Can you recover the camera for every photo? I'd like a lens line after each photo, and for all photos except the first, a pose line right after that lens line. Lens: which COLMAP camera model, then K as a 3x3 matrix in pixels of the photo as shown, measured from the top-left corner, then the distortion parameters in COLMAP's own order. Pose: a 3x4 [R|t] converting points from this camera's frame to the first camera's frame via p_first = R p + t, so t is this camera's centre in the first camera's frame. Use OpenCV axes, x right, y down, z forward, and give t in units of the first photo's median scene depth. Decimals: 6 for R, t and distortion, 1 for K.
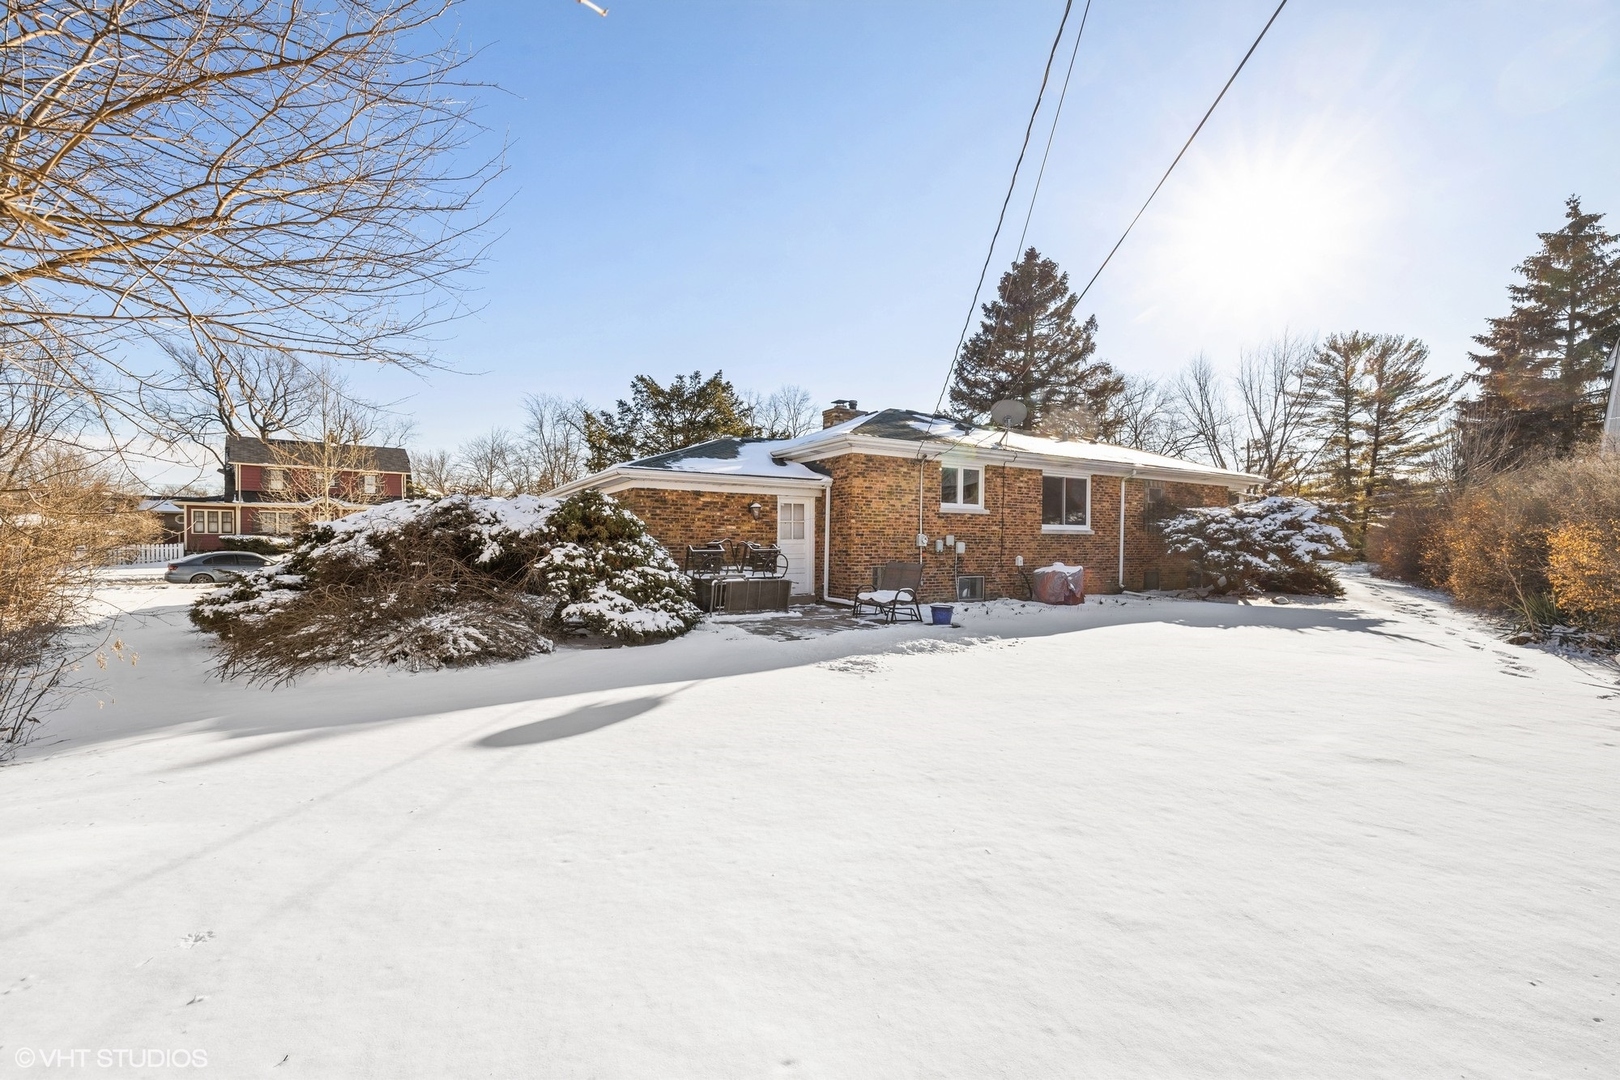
lens RADIAL K [[682.1, 0, 826.6], [0, 682.1, 546.4], [0, 0, 1]] dist [0.002171, -0.000419]
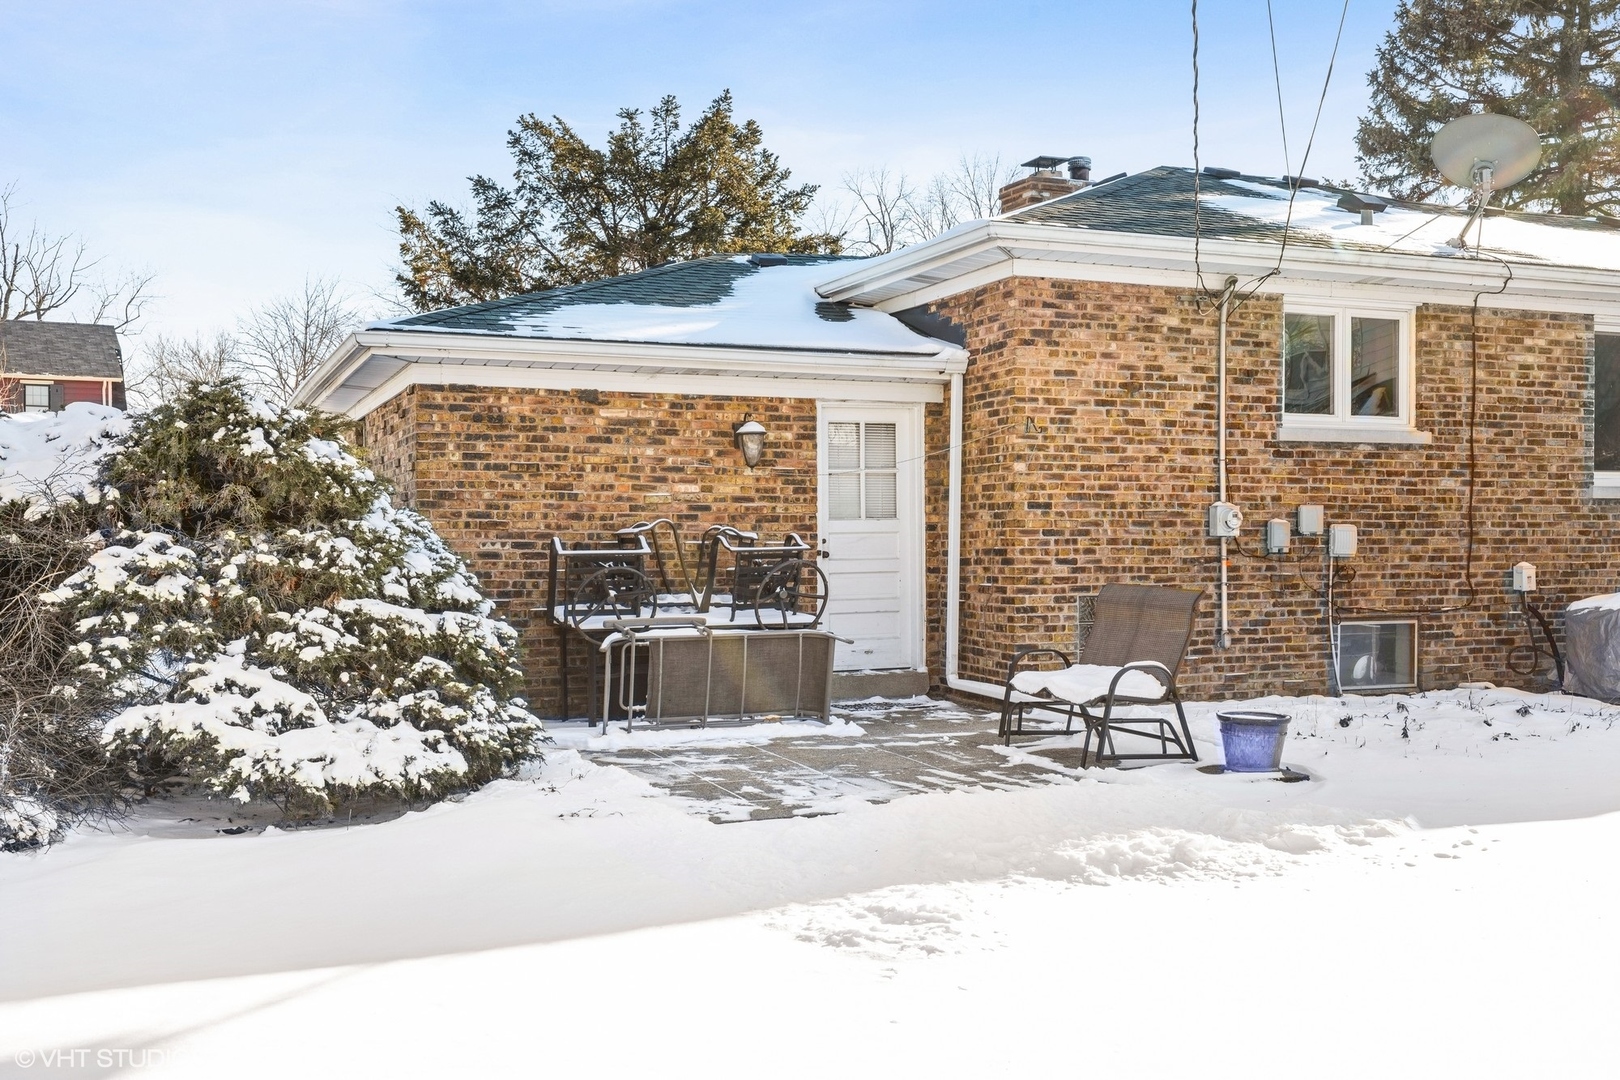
lens RADIAL K [[1607.0, 0, 810.0], [0, 1607.0, 540.0], [0, 0, 1]] dist [0.004977, -0.001649]
pose [[0.985930, -0.005179, -0.167076, 0.071004], [0.005373, 0.999985, 0.000714, -0.000171], [0.167069, -0.001601, 0.985944, 0.151156]]
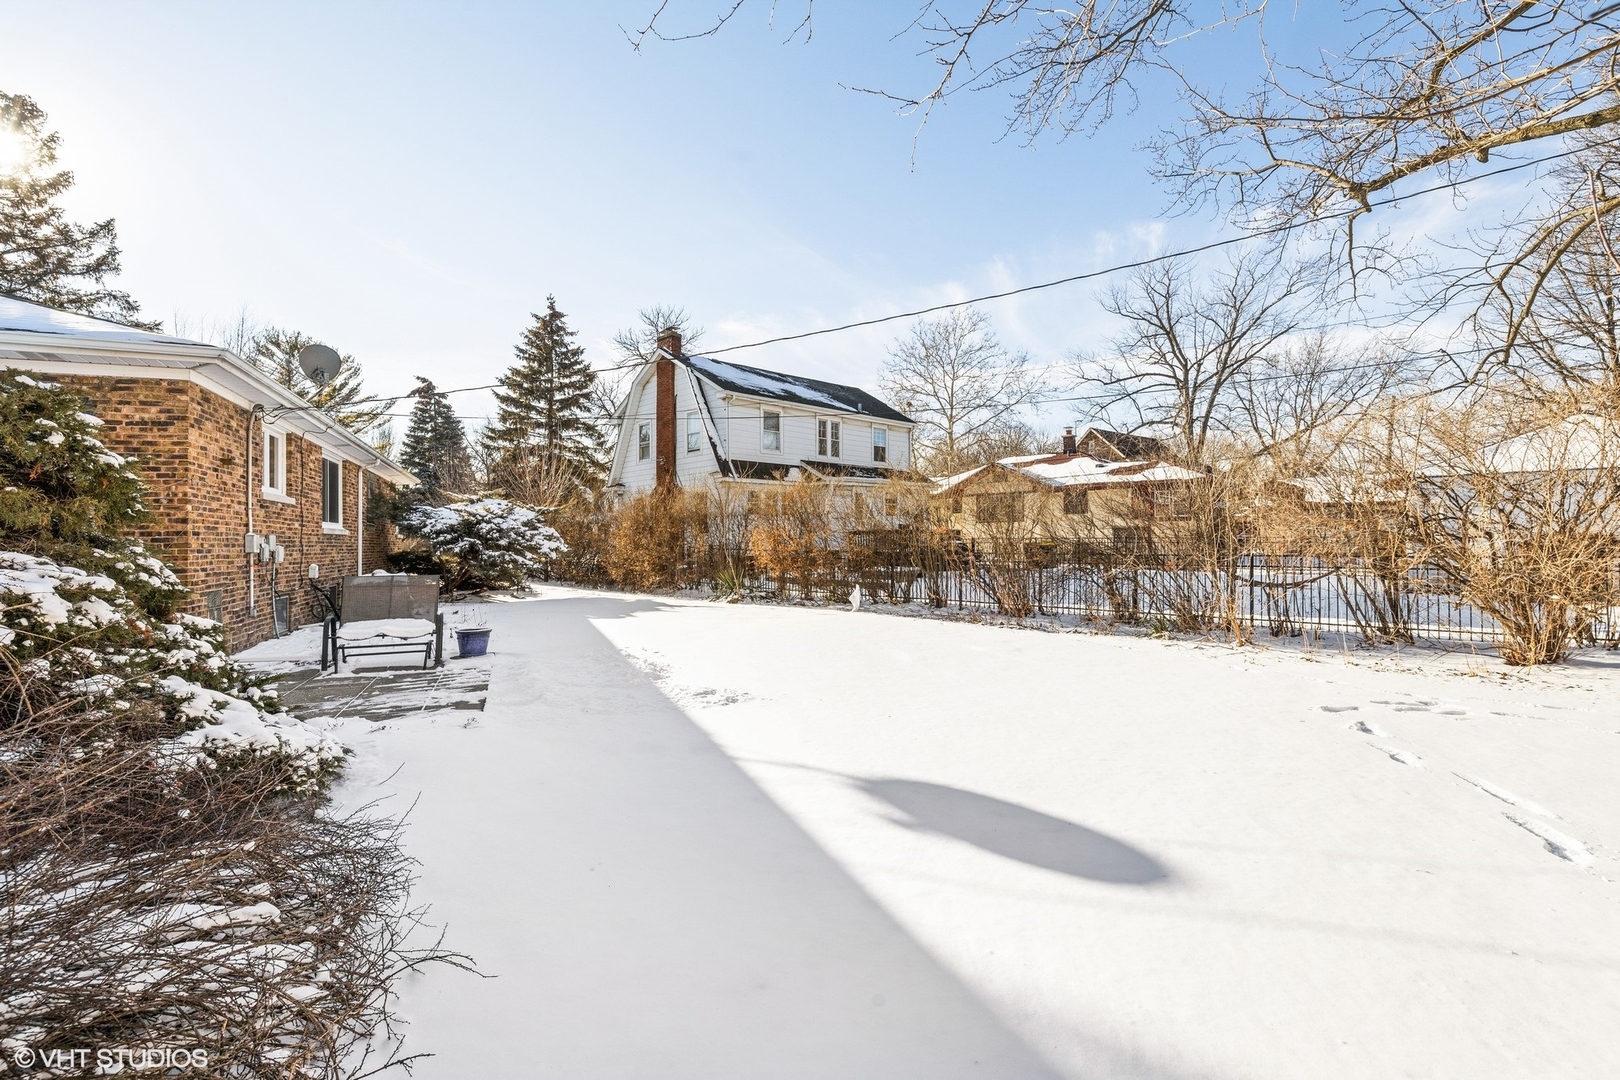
lens RADIAL K [[682.1, 0, 826.6], [0, 682.1, 546.4], [0, 0, 1]] dist [0.002171, -0.000419]
pose [[0.174989, -0.016748, 0.984428, -0.400145], [0.020670, 0.999697, 0.013333, -0.003619], [-0.984353, 0.018015, 0.175282, 0.410144]]
